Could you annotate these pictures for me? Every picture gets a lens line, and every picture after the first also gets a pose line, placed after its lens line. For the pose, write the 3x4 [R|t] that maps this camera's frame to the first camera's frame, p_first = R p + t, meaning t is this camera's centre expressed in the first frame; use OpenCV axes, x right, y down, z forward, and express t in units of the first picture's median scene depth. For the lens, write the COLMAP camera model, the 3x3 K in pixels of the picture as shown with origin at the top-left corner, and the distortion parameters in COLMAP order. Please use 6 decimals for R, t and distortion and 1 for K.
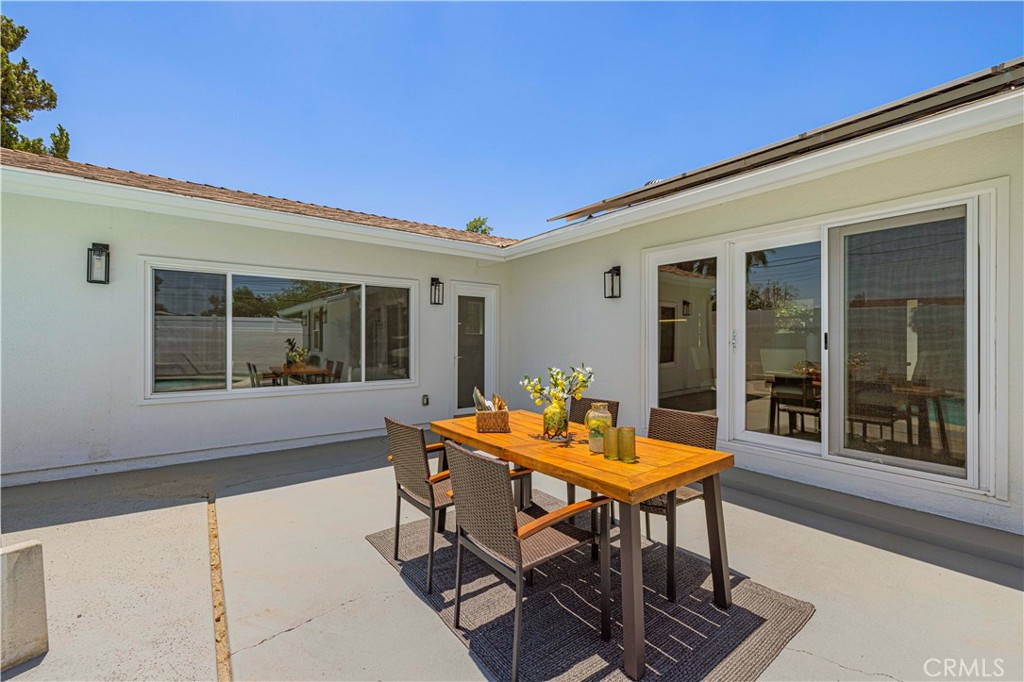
lens RADIAL K [[432.2, 0, 510.0], [0, 432.2, 341.7], [0, 0, 1]] dist [0.002856, 0.000044]
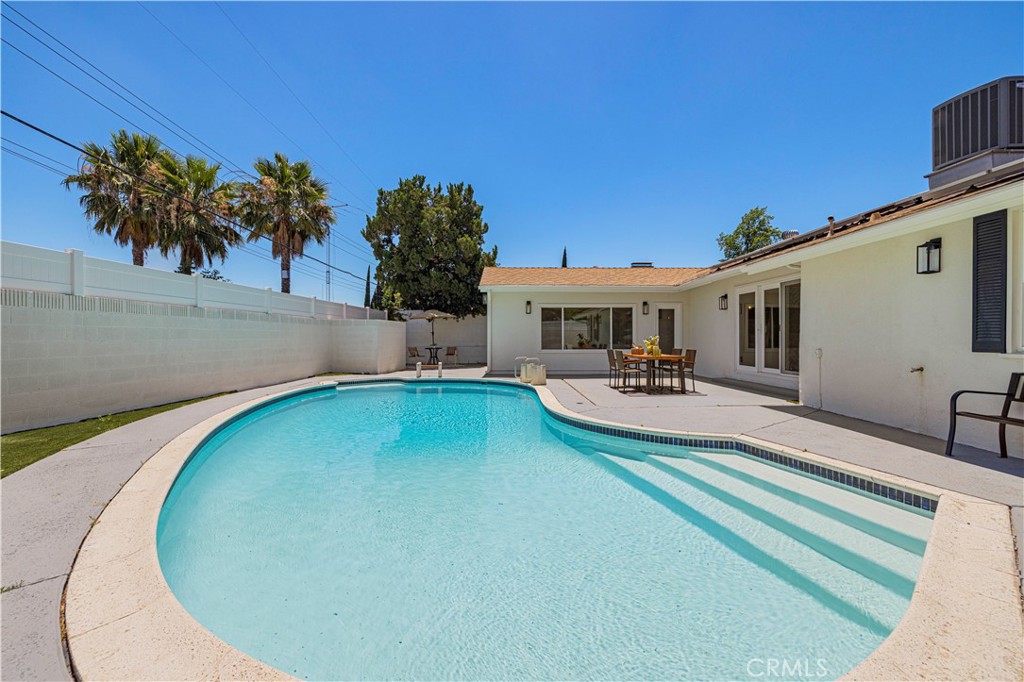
lens RADIAL K [[432.2, 0, 508.7], [0, 432.2, 339.4], [0, 0, 1]] dist [0.002856, 0.000044]
pose [[0.809827, -0.000761, -0.586669, 0.618005], [0.000529, 1.000000, -0.000566, 0.043504], [0.586669, 0.000148, 0.809827, -1.288501]]
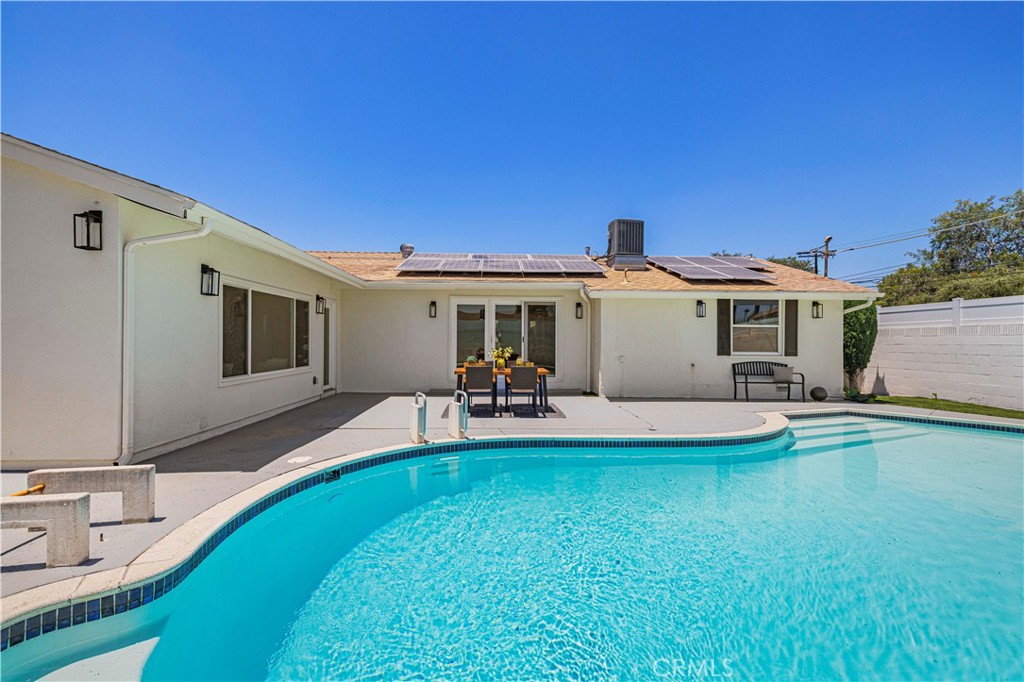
lens RADIAL K [[432.2, 0, 507.3], [0, 432.2, 339.3], [0, 0, 1]] dist [0.002856, 0.000044]
pose [[0.565093, 0.000892, 0.825027, -1.187239], [-0.000852, 1.000000, -0.000497, -0.000332], [-0.825027, -0.000422, 0.565094, -0.393325]]
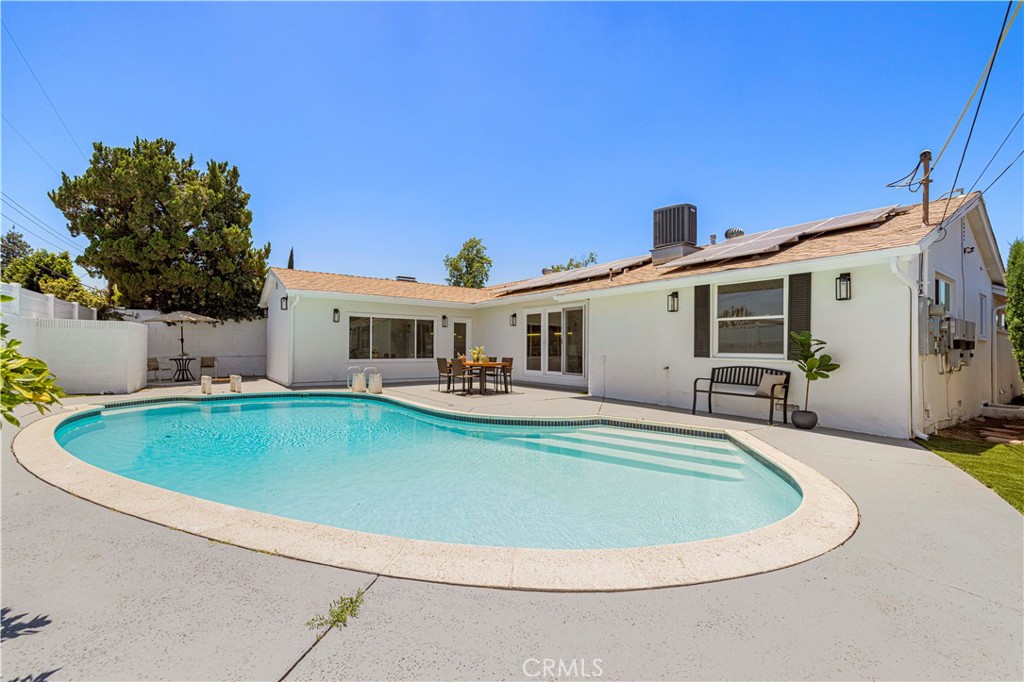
lens RADIAL K [[432.2, 0, 507.4], [0, 432.2, 344.2], [0, 0, 1]] dist [0.002856, 0.000044]
pose [[0.999992, 0.003961, 0.000225, 0.201140], [-0.003958, 0.999894, -0.013992, 0.046614], [-0.000281, 0.013991, 0.999902, -1.593404]]
